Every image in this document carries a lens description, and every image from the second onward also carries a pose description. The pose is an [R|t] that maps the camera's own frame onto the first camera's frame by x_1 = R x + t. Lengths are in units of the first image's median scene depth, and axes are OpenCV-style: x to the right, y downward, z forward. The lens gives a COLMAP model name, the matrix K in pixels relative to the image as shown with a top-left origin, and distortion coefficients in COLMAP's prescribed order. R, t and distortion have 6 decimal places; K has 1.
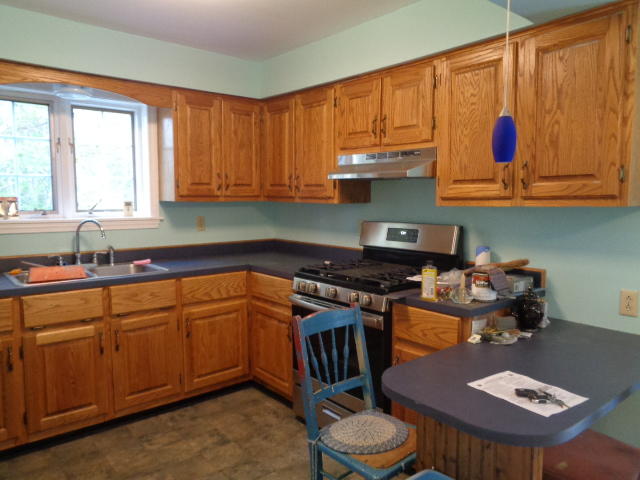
lens RADIAL K [[482.9, 0, 320.0], [0, 482.9, 240.0], [0, 0, 1]] dist [0.000847, -0.001141]
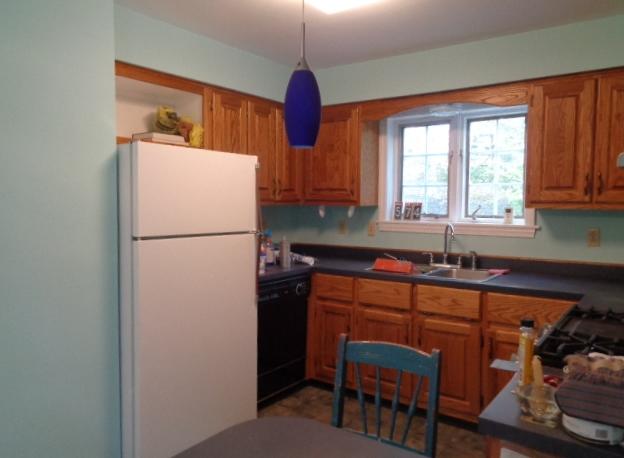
lens RADIAL K [[476.8, 0, 312.0], [0, 476.8, 229.0], [0, 0, 1]] dist [-0.002972, -0.001361]
pose [[0.236532, 0.054116, -0.970115, 0.485344], [-0.089984, 0.995377, 0.033586, -0.038499], [0.967448, 0.079351, 0.240308, 0.438996]]
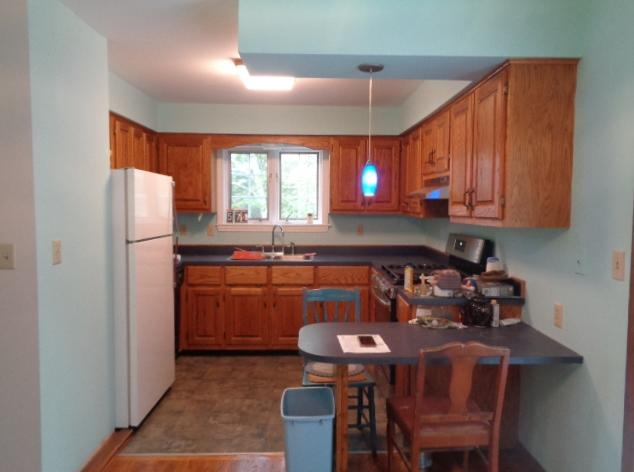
lens RADIAL K [[478.4, 0, 317.0], [0, 478.4, 236.0], [0, 0, 1]] dist [0.000847, -0.001141]
pose [[0.776693, 0.044340, -0.628317, 0.606812], [-0.059452, 0.998227, -0.003046, -0.007875], [0.627067, 0.039721, 0.777952, -0.140259]]
